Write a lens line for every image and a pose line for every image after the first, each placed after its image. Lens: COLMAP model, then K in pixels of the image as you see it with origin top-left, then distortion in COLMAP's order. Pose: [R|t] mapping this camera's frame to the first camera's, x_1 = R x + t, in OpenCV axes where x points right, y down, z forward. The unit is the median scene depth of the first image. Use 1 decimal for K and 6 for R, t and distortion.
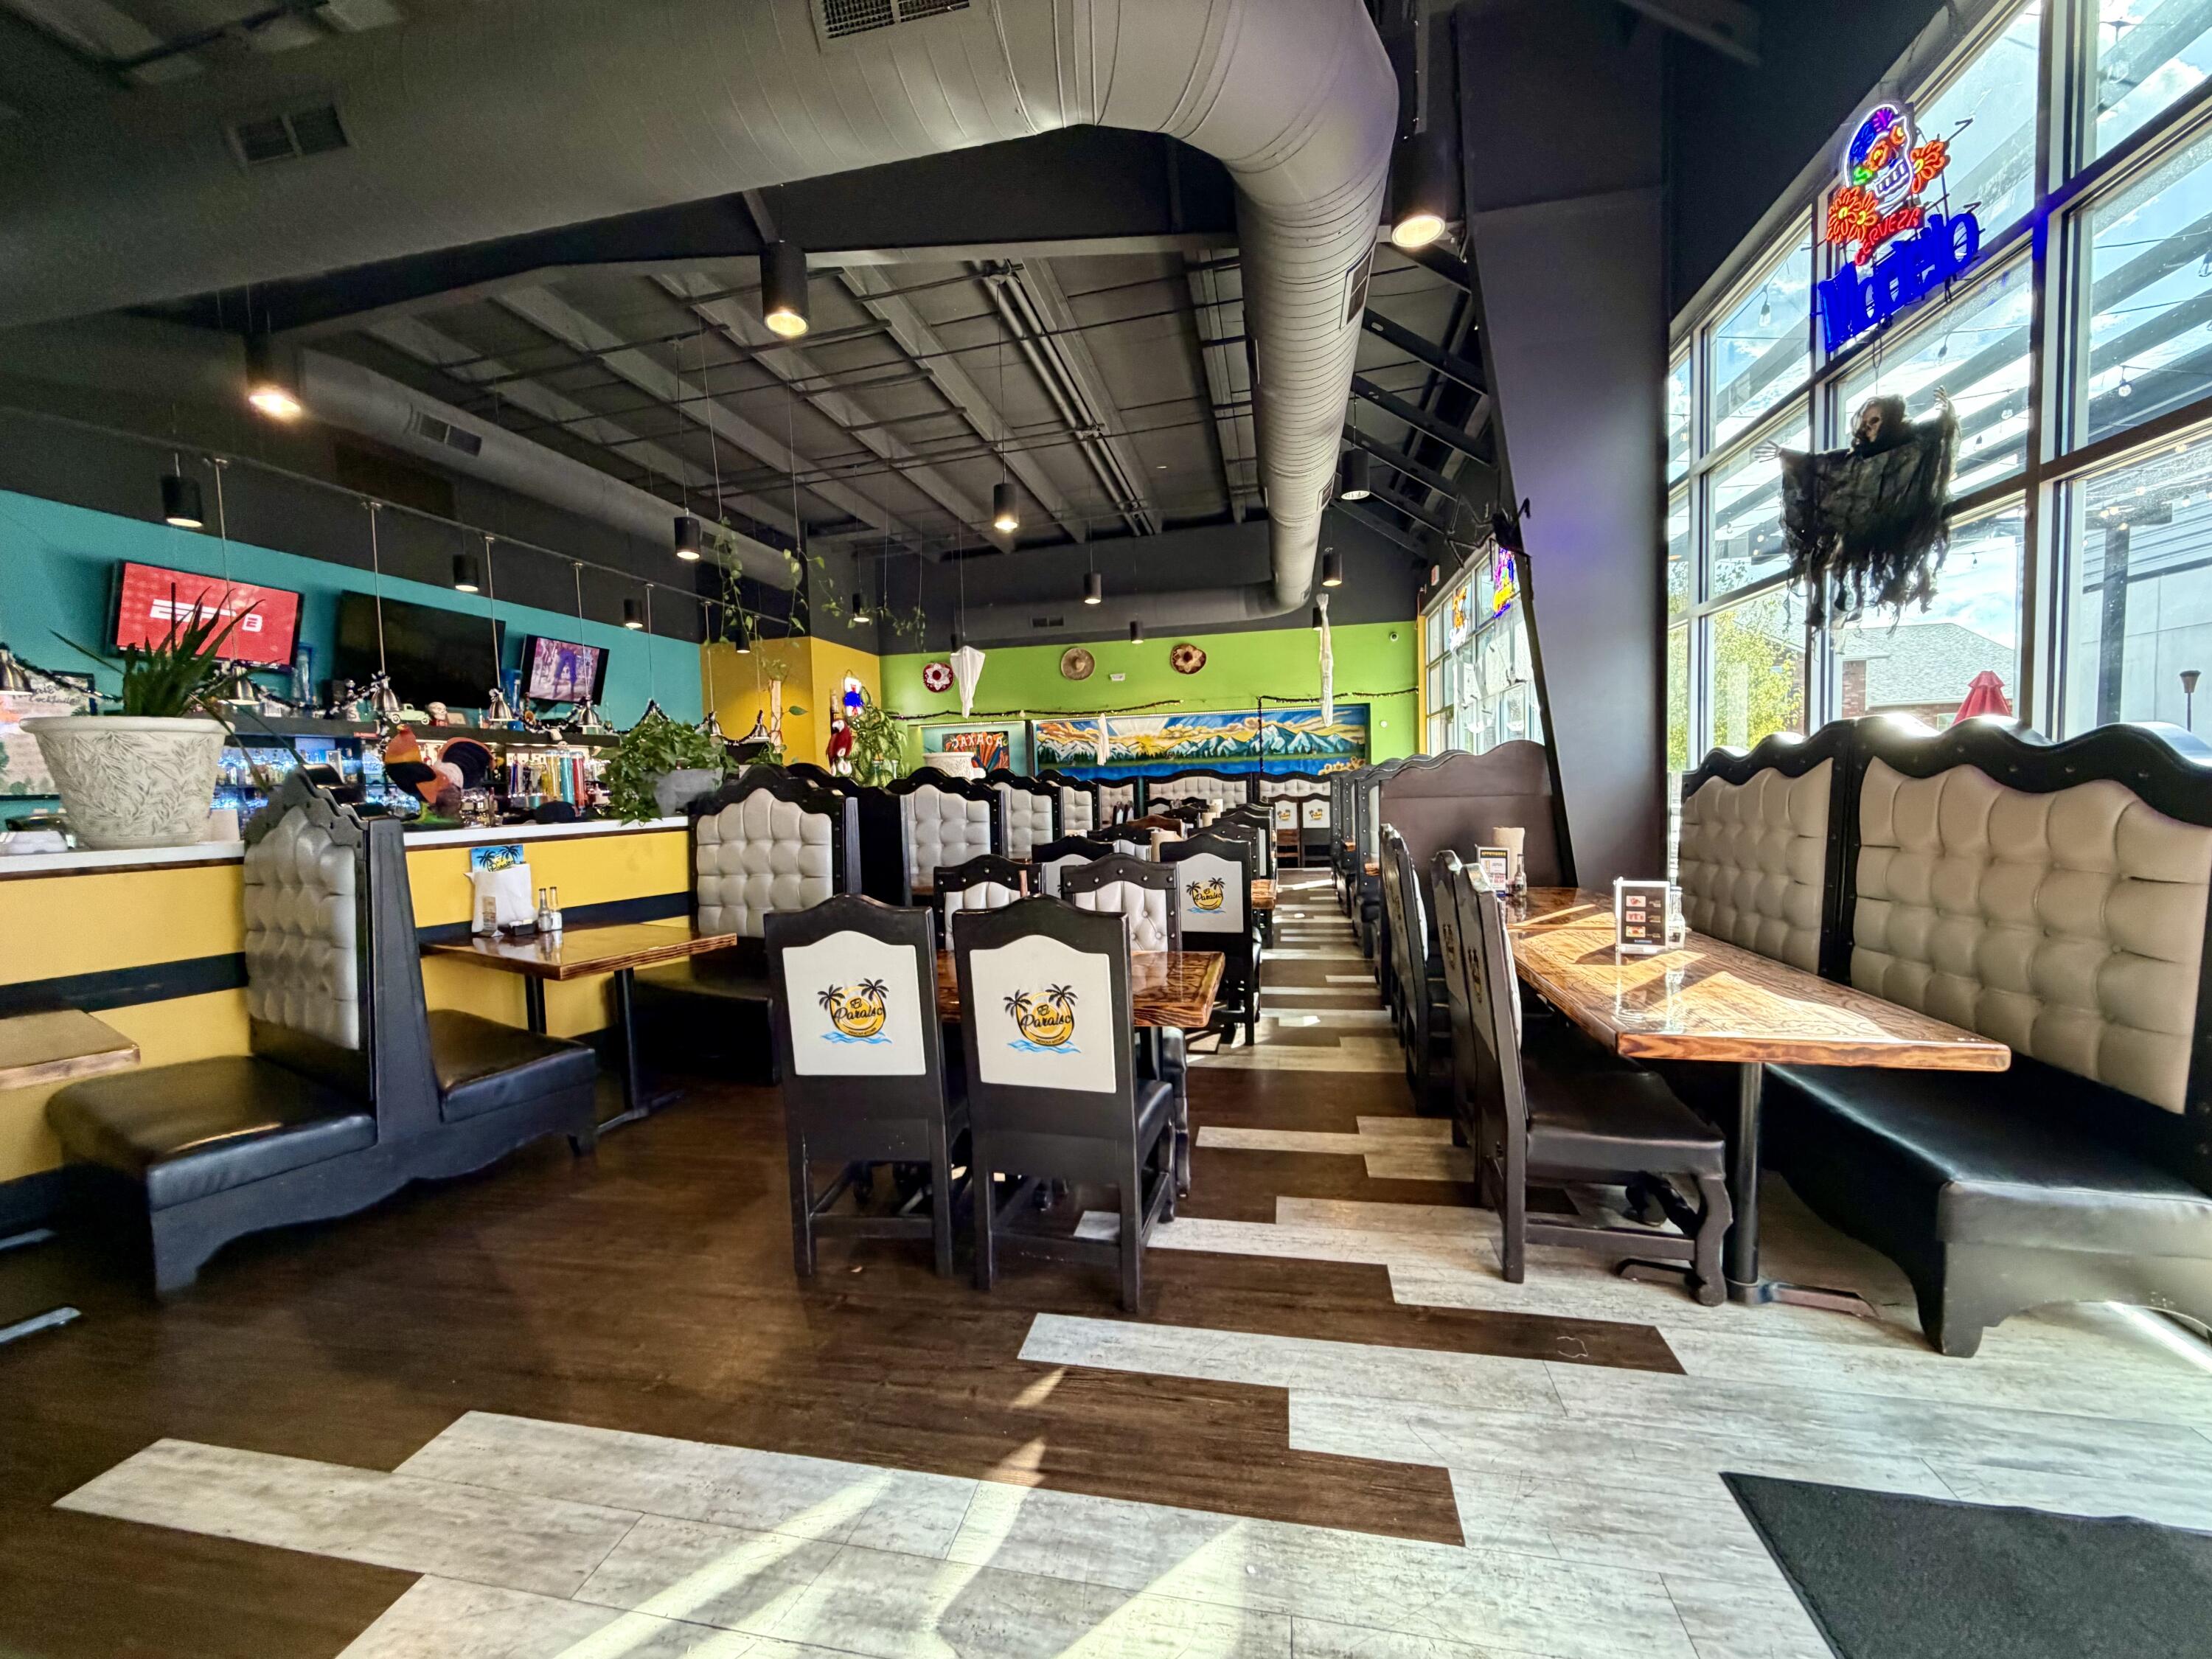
lens RADIAL K [[883.3, 0, 1102.2], [0, 883.3, 827.4], [0, 0, 1]] dist [0.000521, -0.000554]
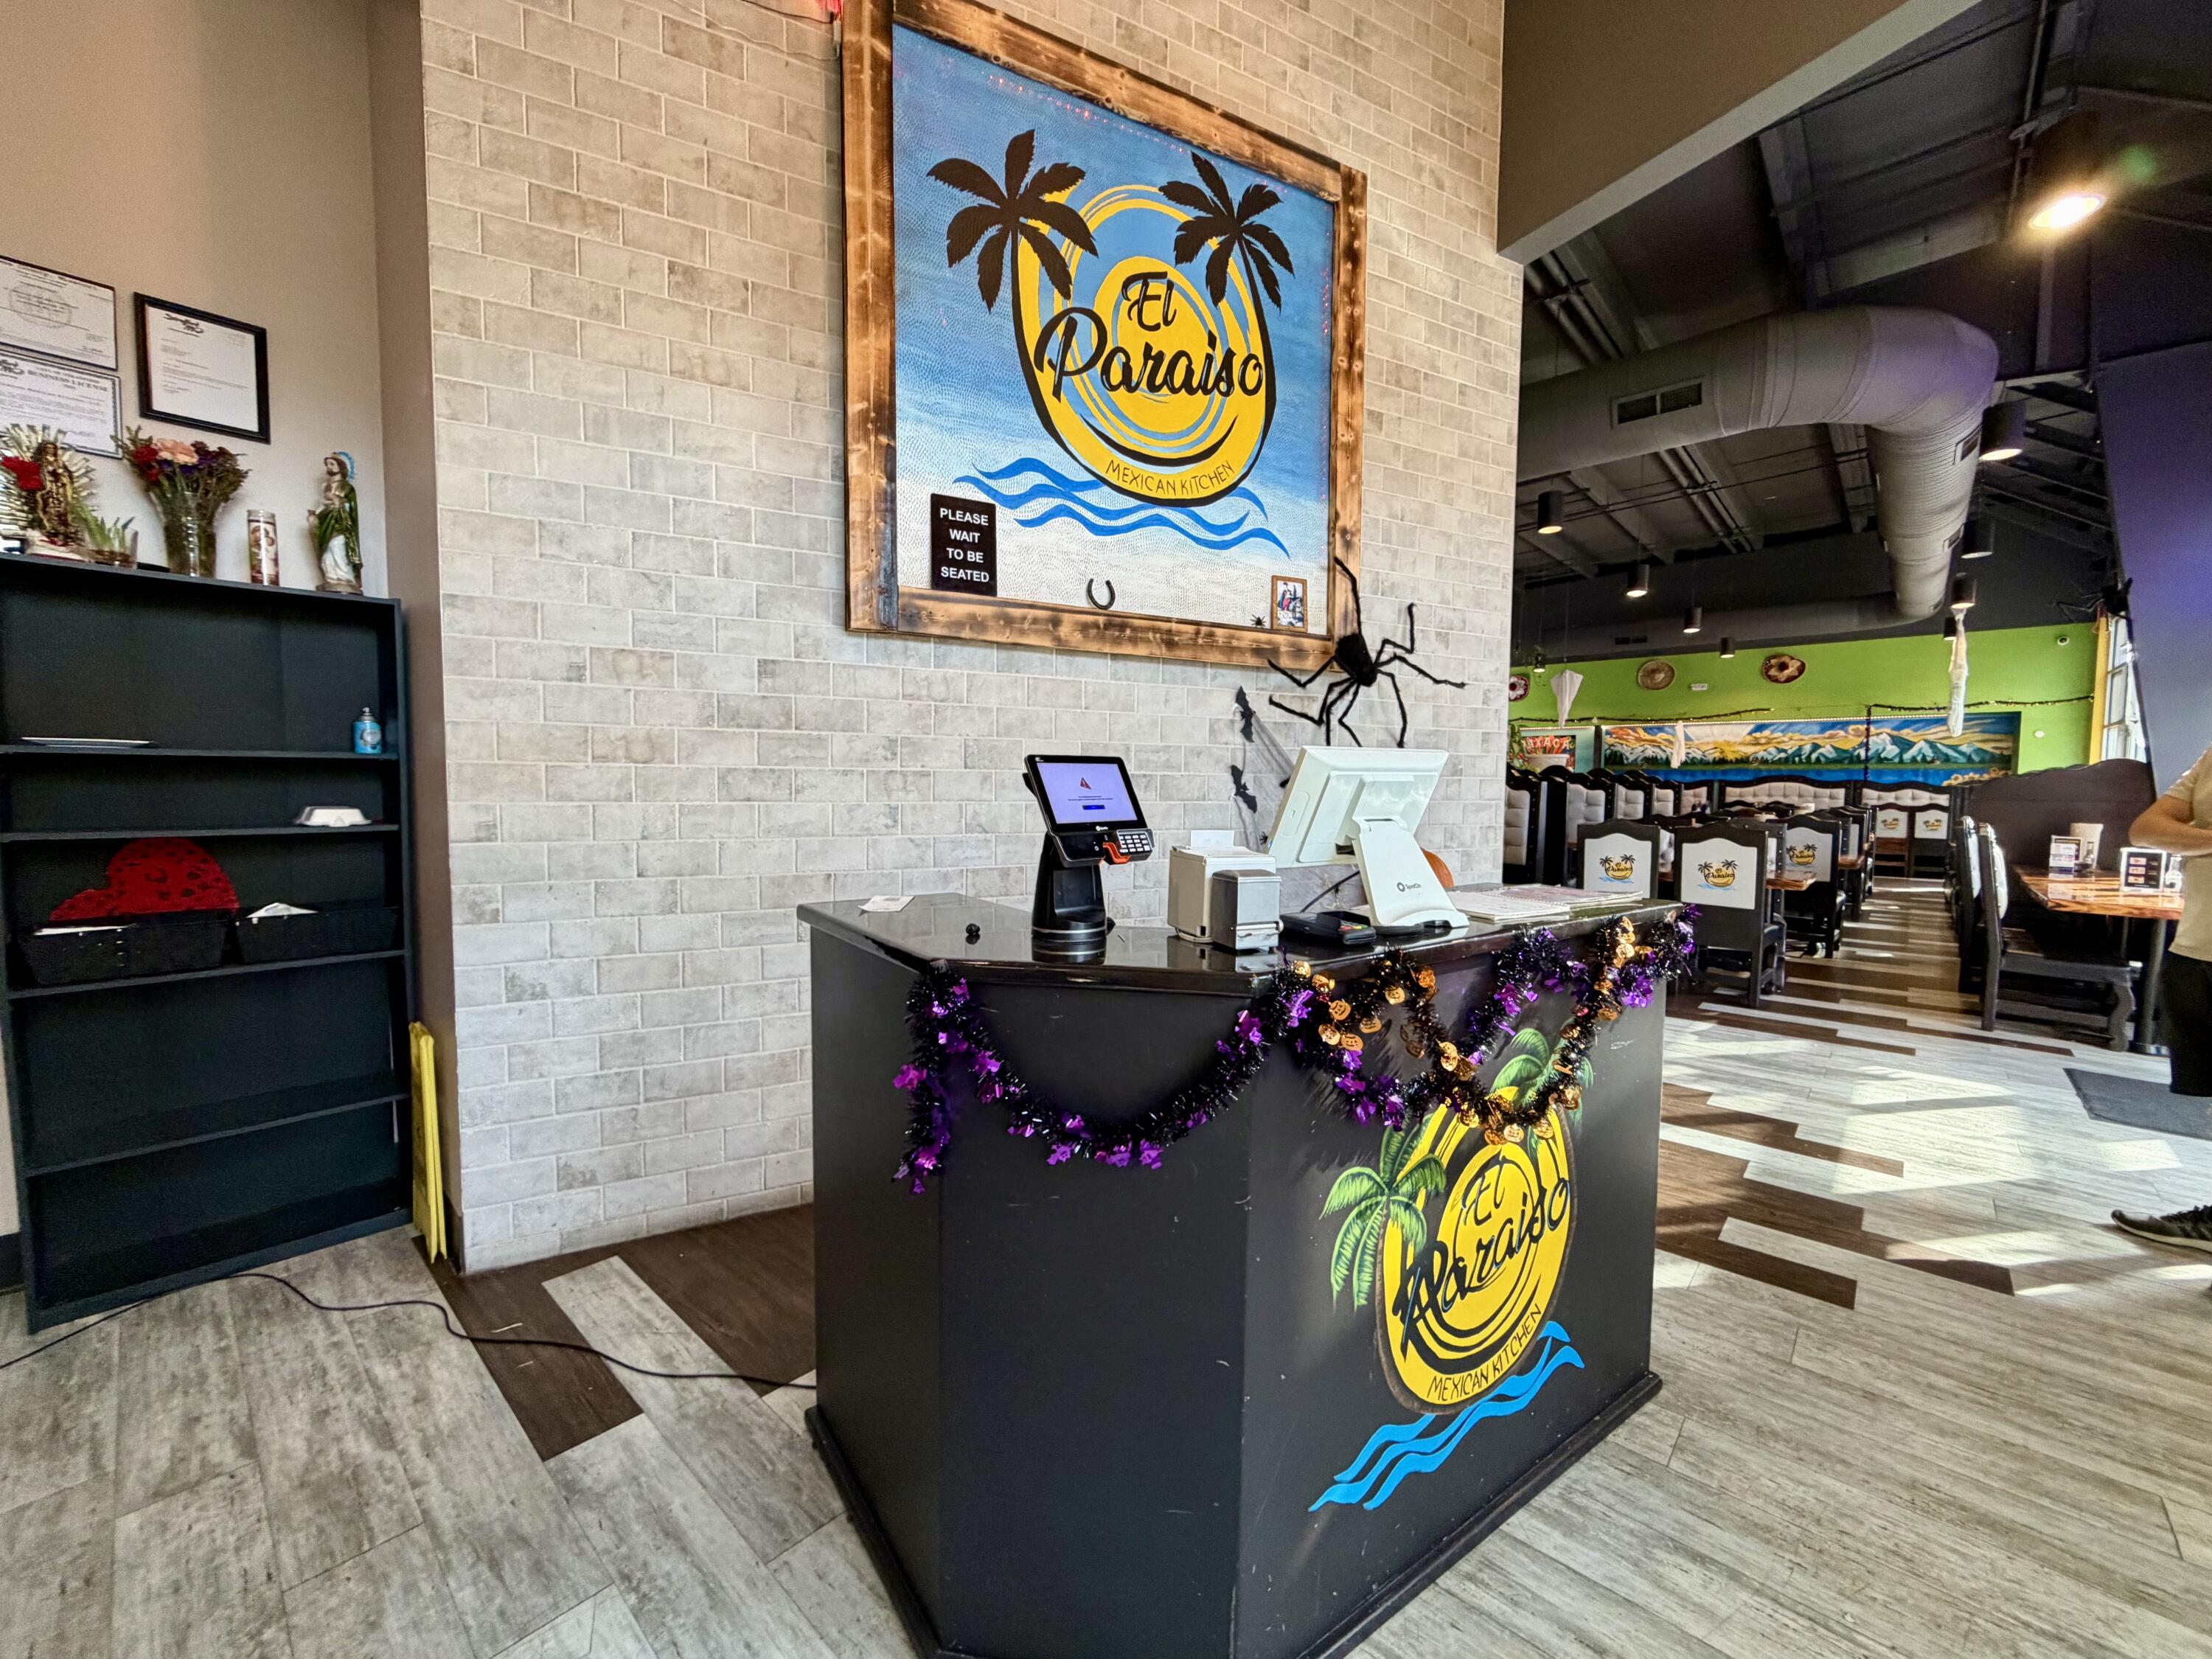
lens RADIAL K [[883.3, 0, 1098.6], [0, 883.3, 831.8], [0, 0, 1]] dist [0.000521, -0.000554]
pose [[0.855721, 0.069466, -0.512753, -0.078371], [-0.064077, 0.997546, 0.028208, 0.039660], [0.513455, 0.008717, 0.858072, -0.520048]]
